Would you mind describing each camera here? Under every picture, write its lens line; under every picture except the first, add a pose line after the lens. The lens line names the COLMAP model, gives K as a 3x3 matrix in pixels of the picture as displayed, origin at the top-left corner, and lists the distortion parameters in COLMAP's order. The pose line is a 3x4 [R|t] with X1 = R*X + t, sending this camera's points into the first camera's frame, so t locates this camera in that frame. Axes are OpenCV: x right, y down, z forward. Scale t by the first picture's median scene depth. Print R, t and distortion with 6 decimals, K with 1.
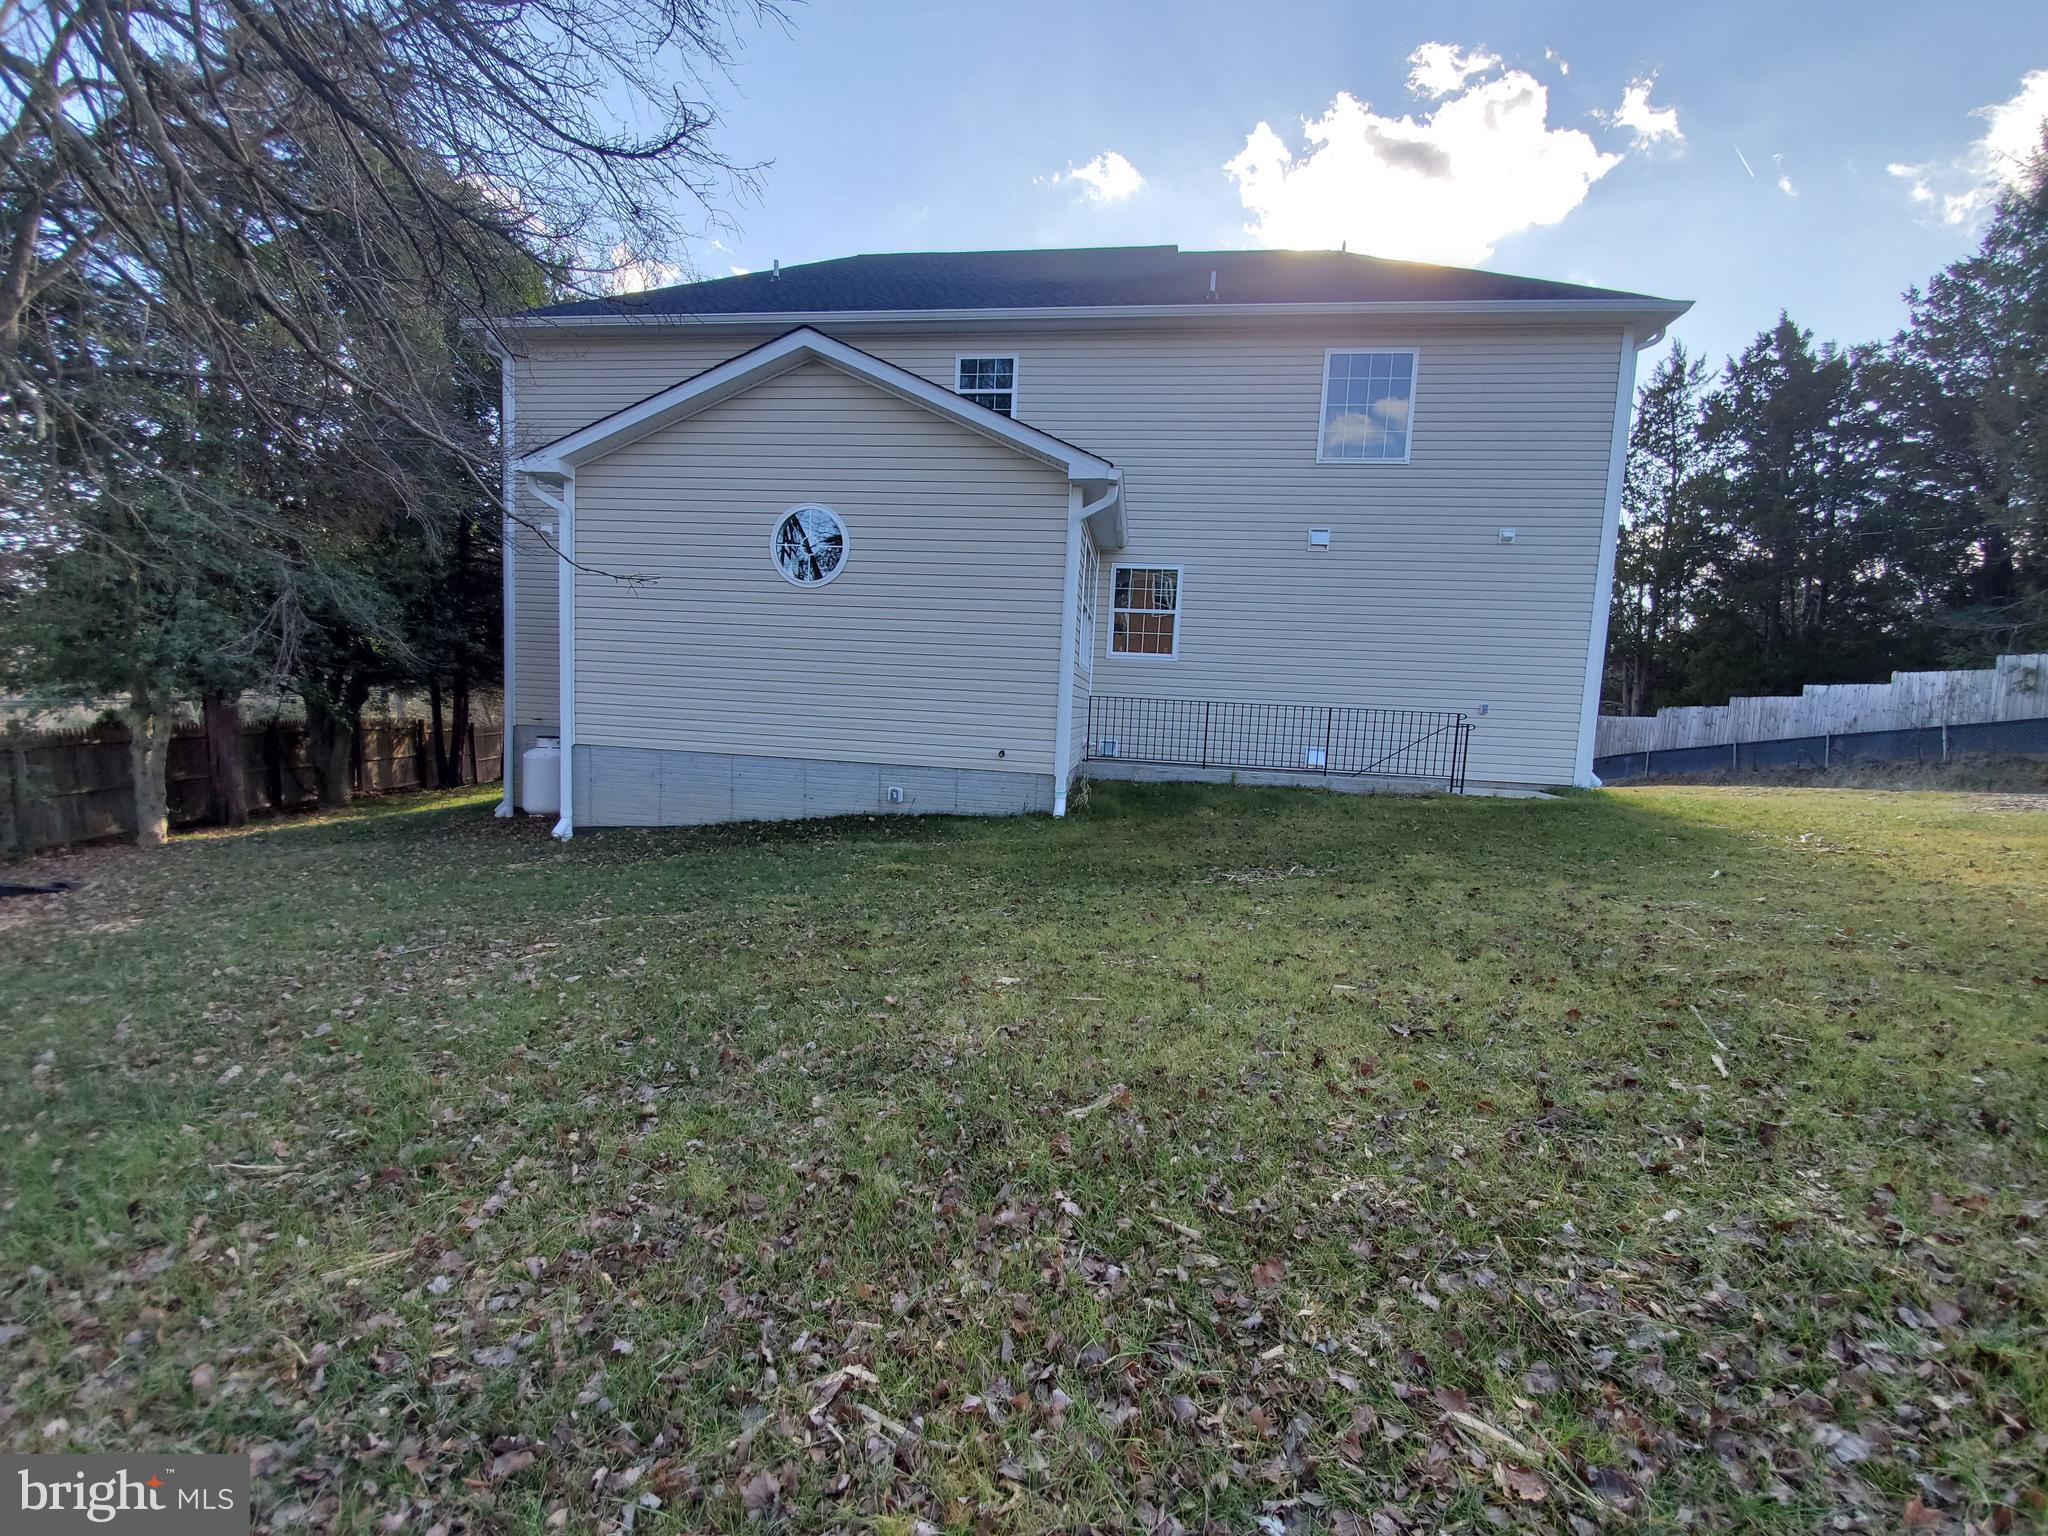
lens RADIAL K [[831.3, 0, 1024.0], [0, 831.3, 768.0], [0, 0, 1]] dist [0.000168, -0.000015]
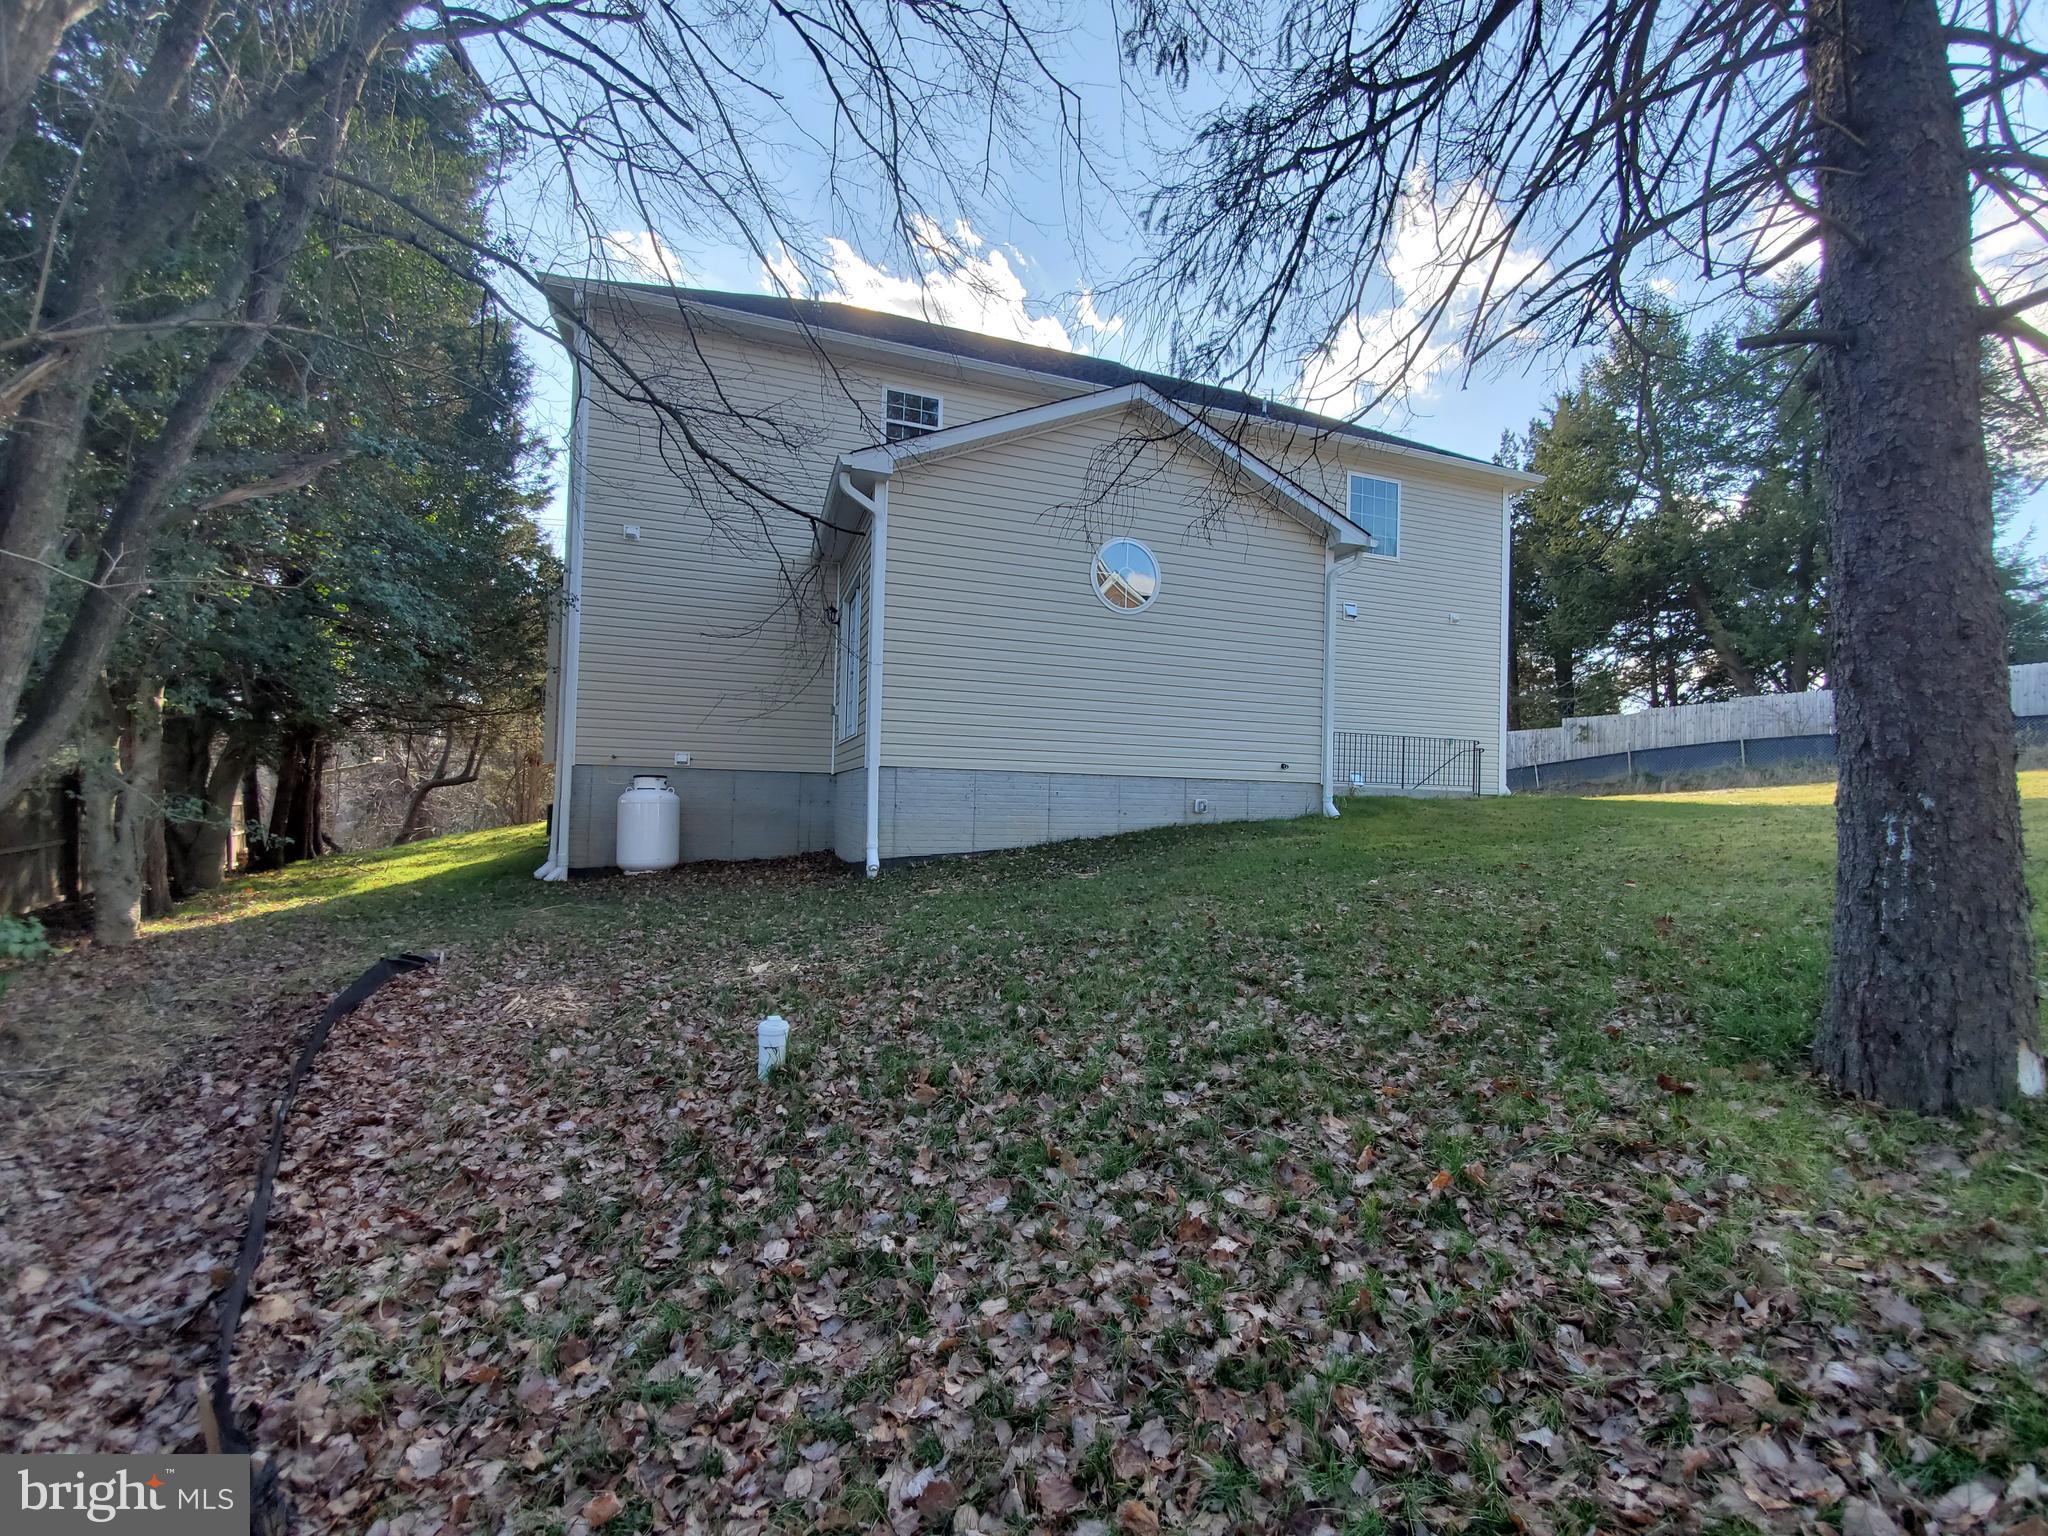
lens RADIAL K [[818.8, 0, 1019.2], [0, 818.8, 767.4], [0, 0, 1]] dist [-0.001144, -0.000134]
pose [[0.893434, -0.011008, 0.449059, -0.848509], [0.054308, 0.995014, -0.083657, 0.058526], [-0.445899, 0.099130, 0.889577, 0.142050]]
